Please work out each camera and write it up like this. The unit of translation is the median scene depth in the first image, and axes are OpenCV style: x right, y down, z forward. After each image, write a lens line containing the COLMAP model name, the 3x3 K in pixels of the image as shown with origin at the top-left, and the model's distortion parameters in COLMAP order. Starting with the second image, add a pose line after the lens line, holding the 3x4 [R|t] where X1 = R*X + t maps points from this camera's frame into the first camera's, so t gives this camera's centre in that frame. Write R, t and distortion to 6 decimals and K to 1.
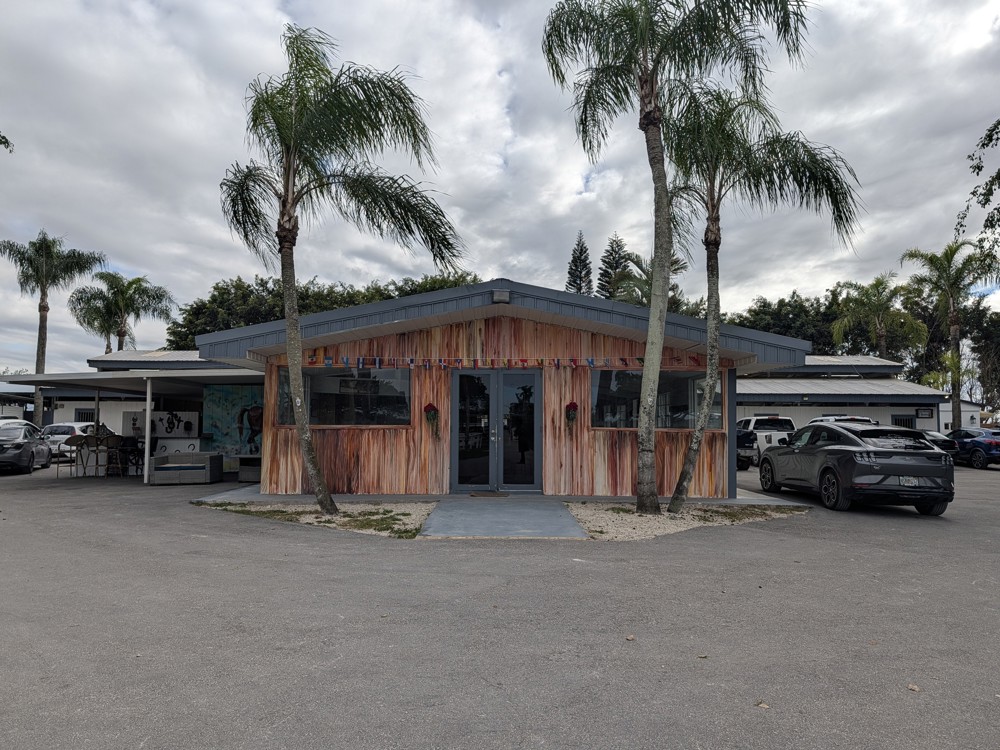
lens RADIAL K [[721.6, 0, 499.4], [0, 721.6, 374.7], [0, 0, 1]] dist [0.019320, -0.014343]
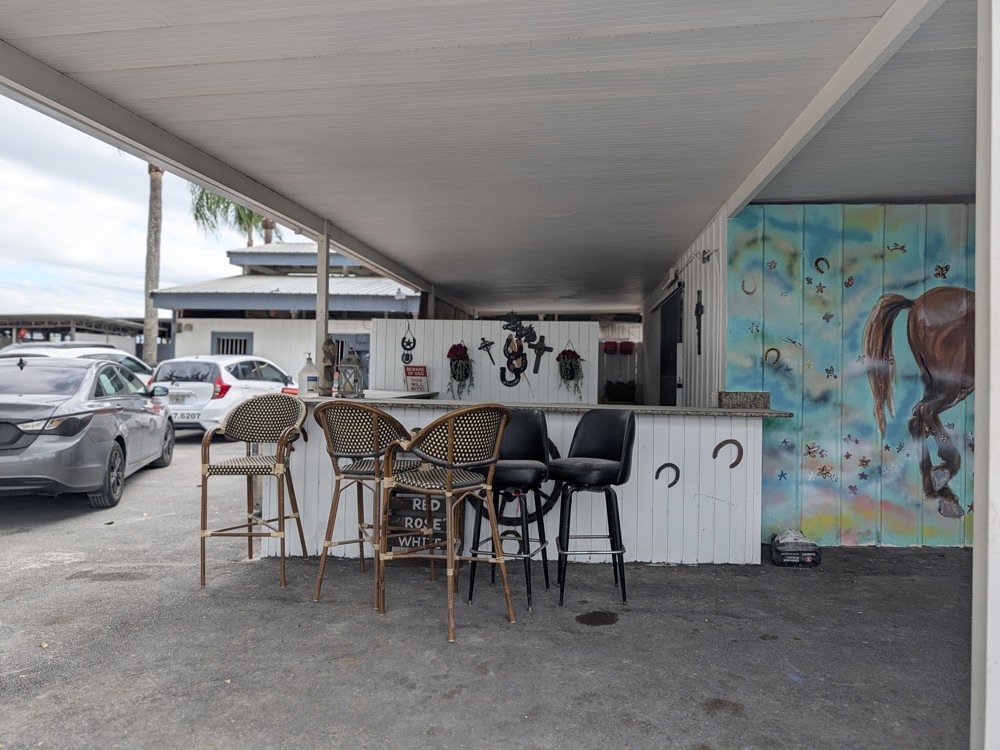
lens RADIAL K [[721.6, 0, 522.1], [0, 721.6, 353.5], [0, 0, 1]] dist [0.019320, -0.014343]
pose [[0.994834, 0.008994, -0.101112, -0.456854], [-0.004060, 0.998795, 0.048901, 0.054587], [0.101430, -0.048238, 0.993673, 0.738383]]
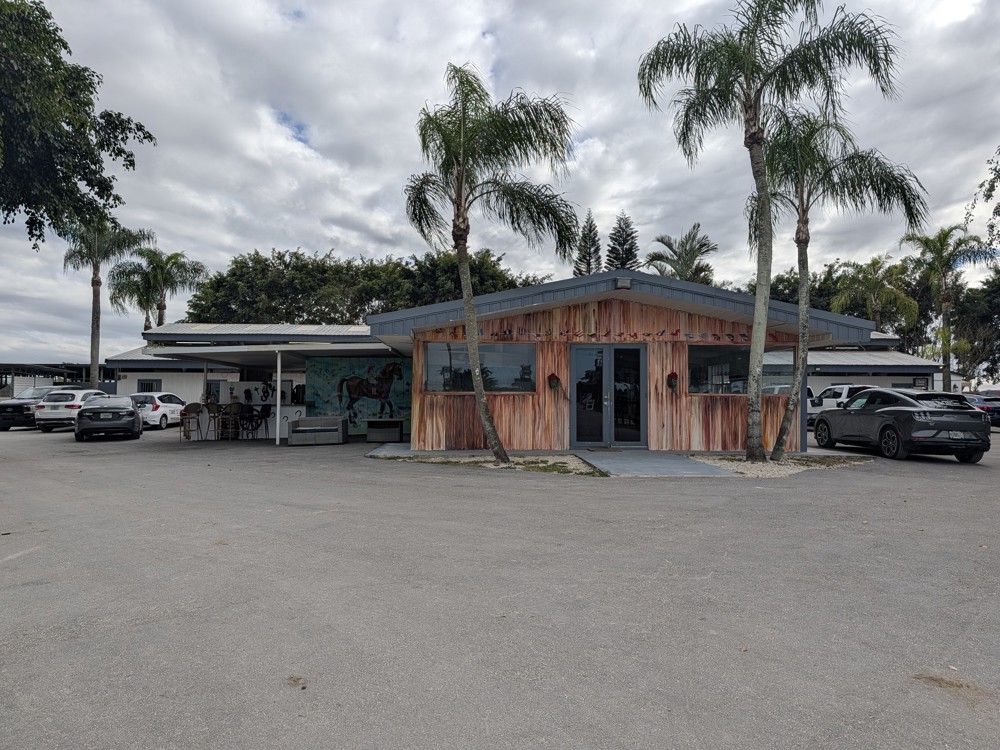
lens RADIAL K [[721.6, 0, 510.8], [0, 721.6, 368.0], [0, 0, 1]] dist [0.019320, -0.014343]
pose [[0.998754, -0.001043, 0.049897, -0.151626], [-0.000485, 0.999532, 0.030601, -0.003457], [-0.049906, -0.030587, 0.998285, -0.117654]]
